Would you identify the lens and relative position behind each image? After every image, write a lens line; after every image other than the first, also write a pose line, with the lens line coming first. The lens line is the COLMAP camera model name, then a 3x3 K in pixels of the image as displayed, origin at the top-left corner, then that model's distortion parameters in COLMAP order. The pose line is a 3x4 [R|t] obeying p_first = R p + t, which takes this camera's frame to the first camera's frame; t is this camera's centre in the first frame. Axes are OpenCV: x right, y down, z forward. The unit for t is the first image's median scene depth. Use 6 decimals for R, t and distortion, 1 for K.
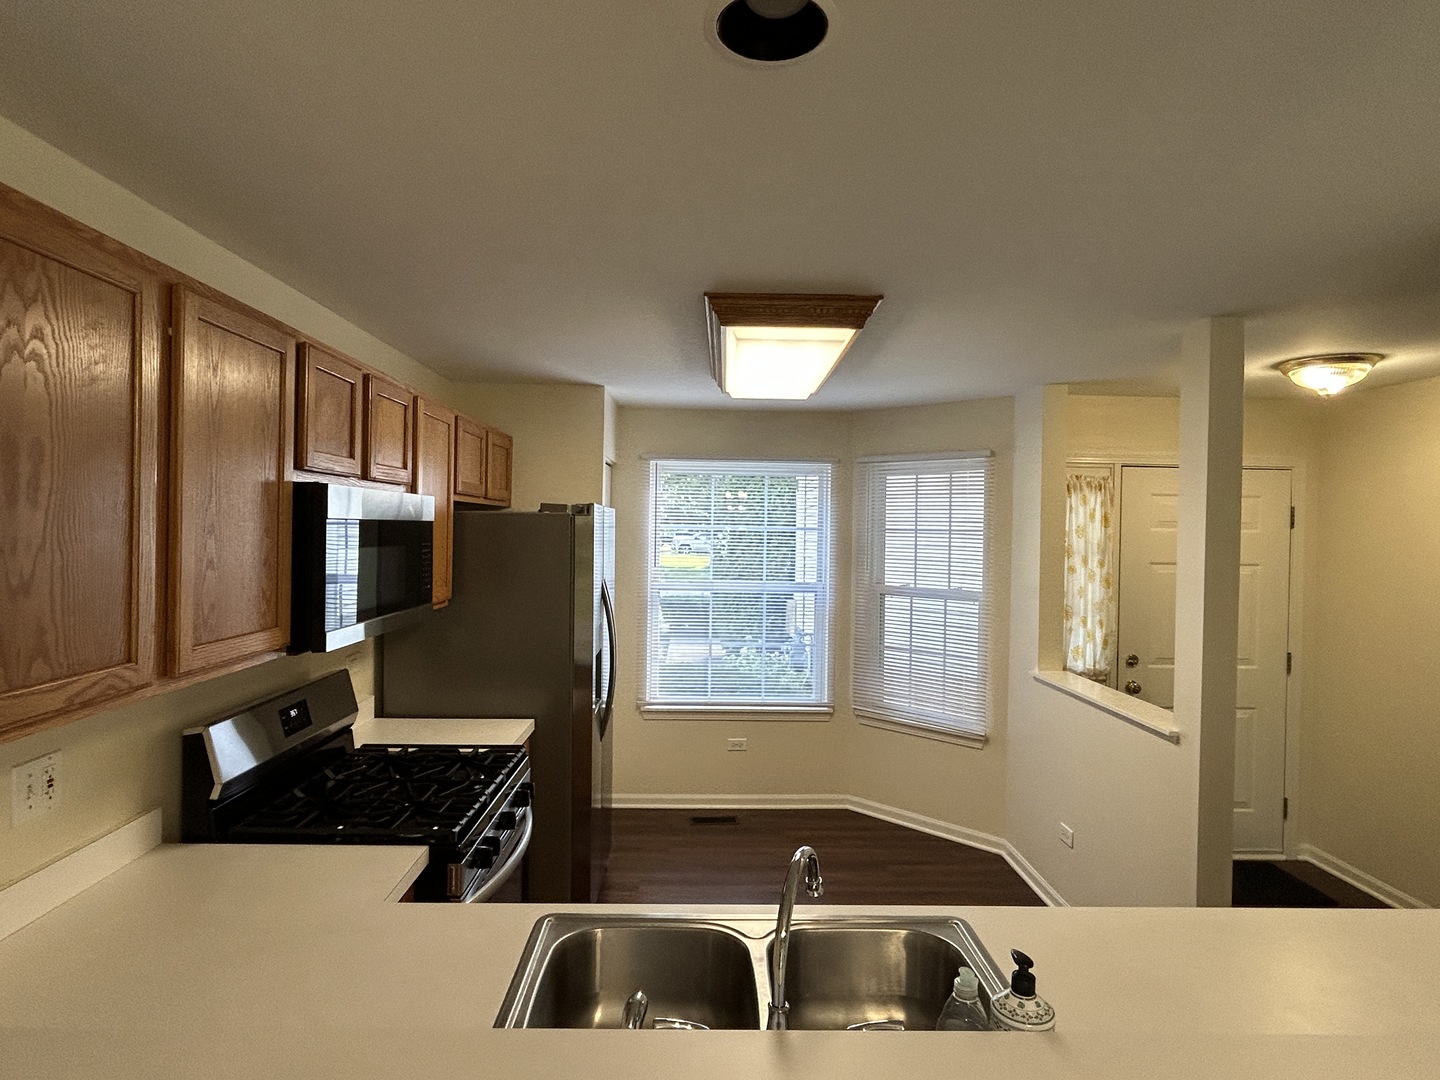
lens RADIAL K [[806.3, 0, 714.4], [0, 806.3, 535.1], [0, 0, 1]] dist [-0.001434, -0.001737]
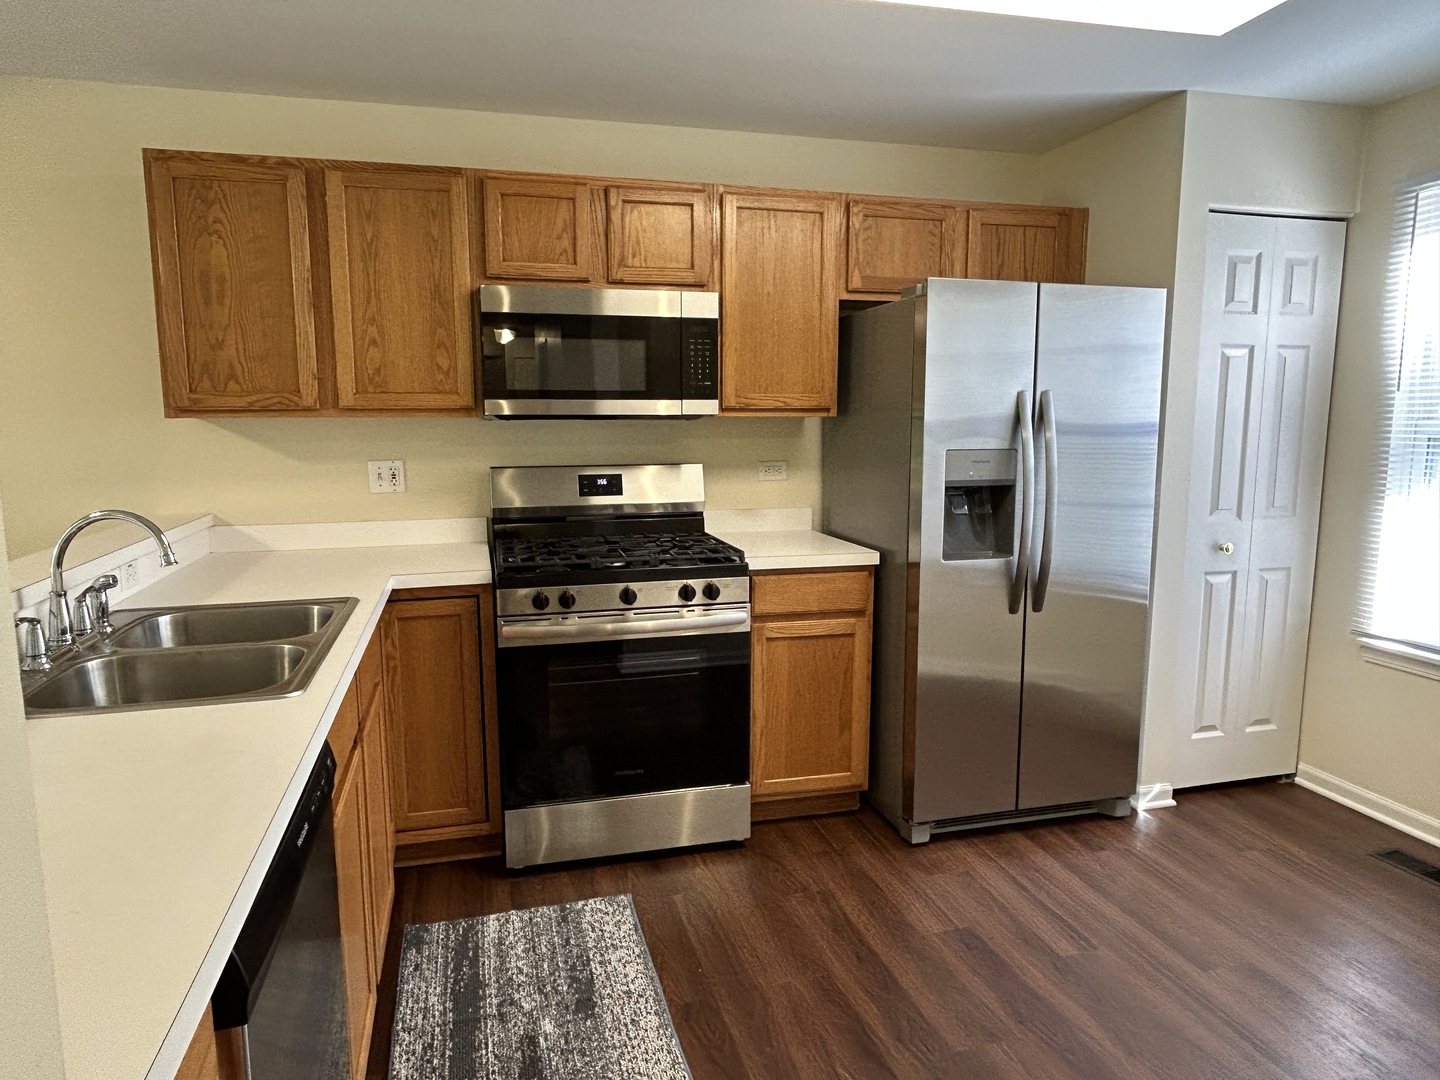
lens RADIAL K [[899.8, 0, 714.9], [0, 899.8, 541.4], [0, 0, 1]] dist [-0.003557, -0.004683]
pose [[0.227261, 0.117326, -0.966741, 0.486883], [-0.003462, 0.992807, 0.119675, 0.079098], [0.973828, -0.023851, 0.226032, 0.467656]]
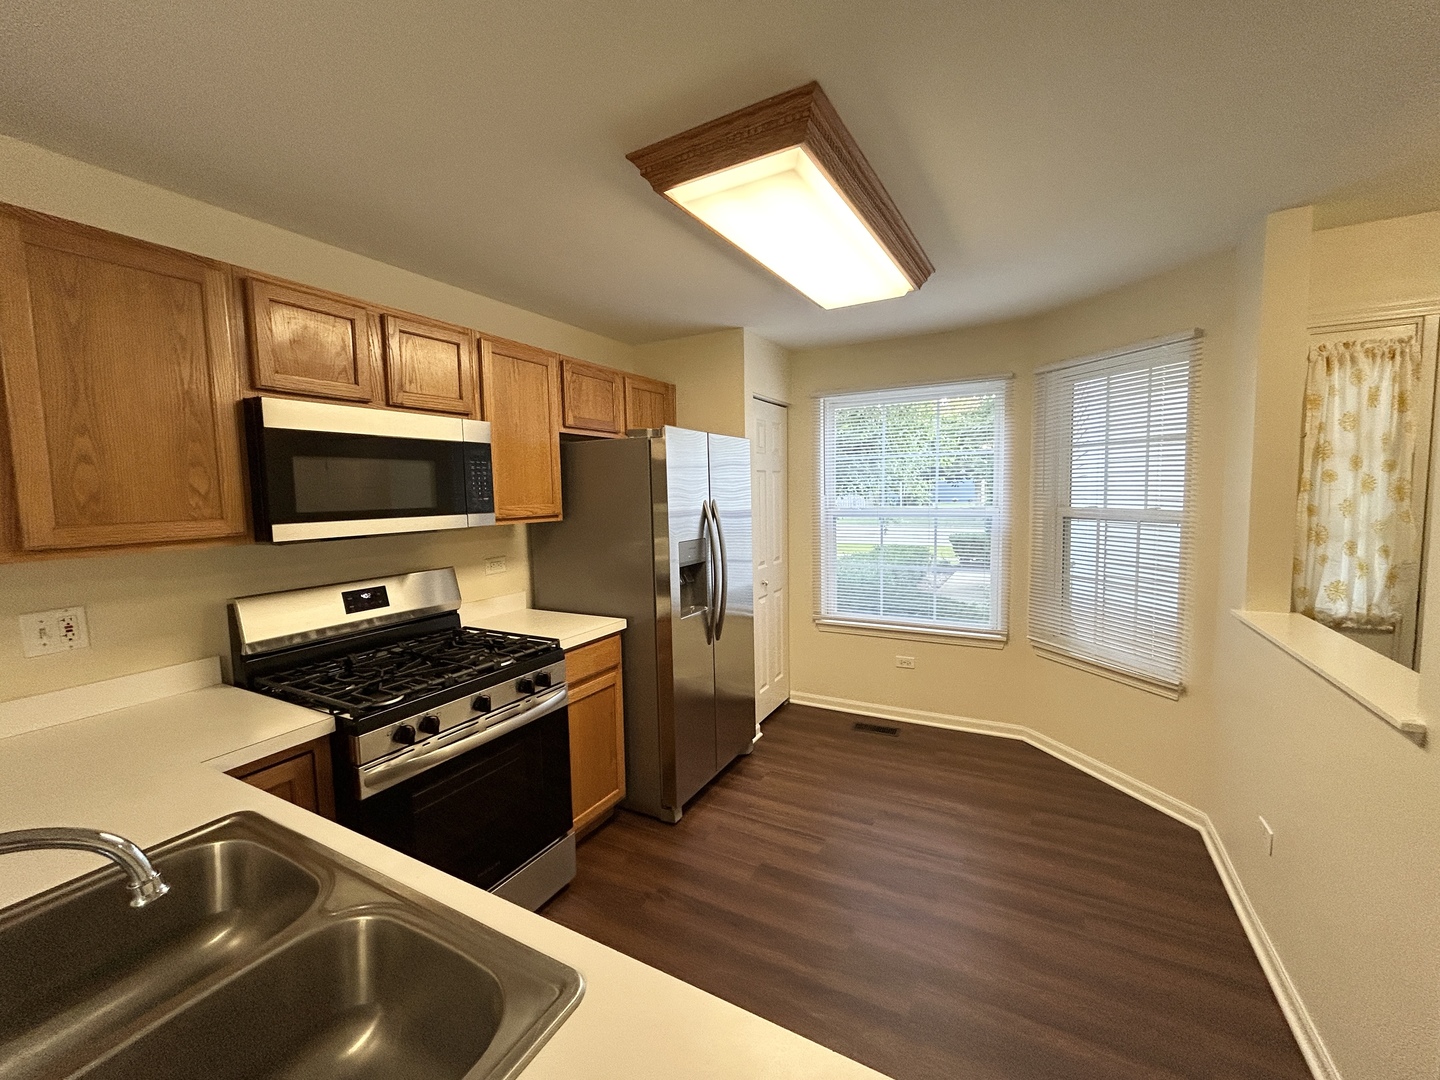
lens RADIAL K [[583.4, 0, 719.7], [0, 583.4, 537.5], [0, 0, 1]] dist [-0.003062, 0.000540]
pose [[0.863526, 0.005934, -0.504270, 0.233673], [0.030852, 0.997436, 0.064570, 0.047057], [0.503360, -0.071316, 0.861129, 0.270756]]
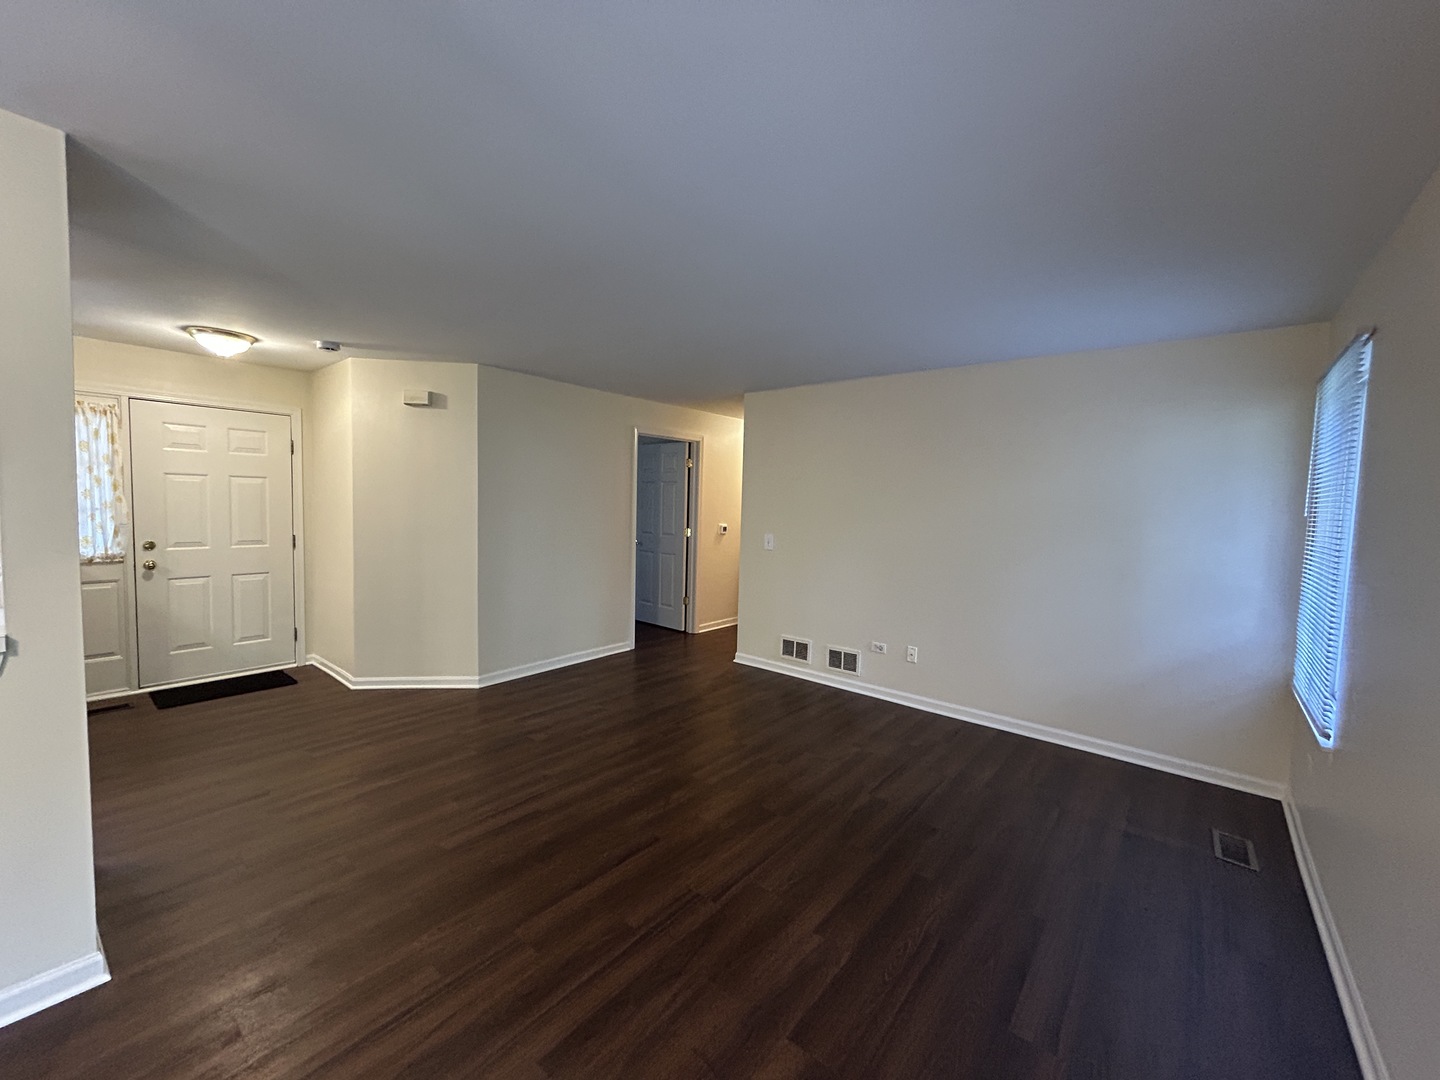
lens RADIAL K [[583.4, 0, 713.2], [0, 583.4, 538.5], [0, 0, 1]] dist [-0.003062, 0.000540]
pose [[0.660568, -0.049076, 0.749161, 0.414441], [-0.004916, 0.997557, 0.069683, 0.071901], [-0.750750, -0.049714, 0.658713, -0.350143]]
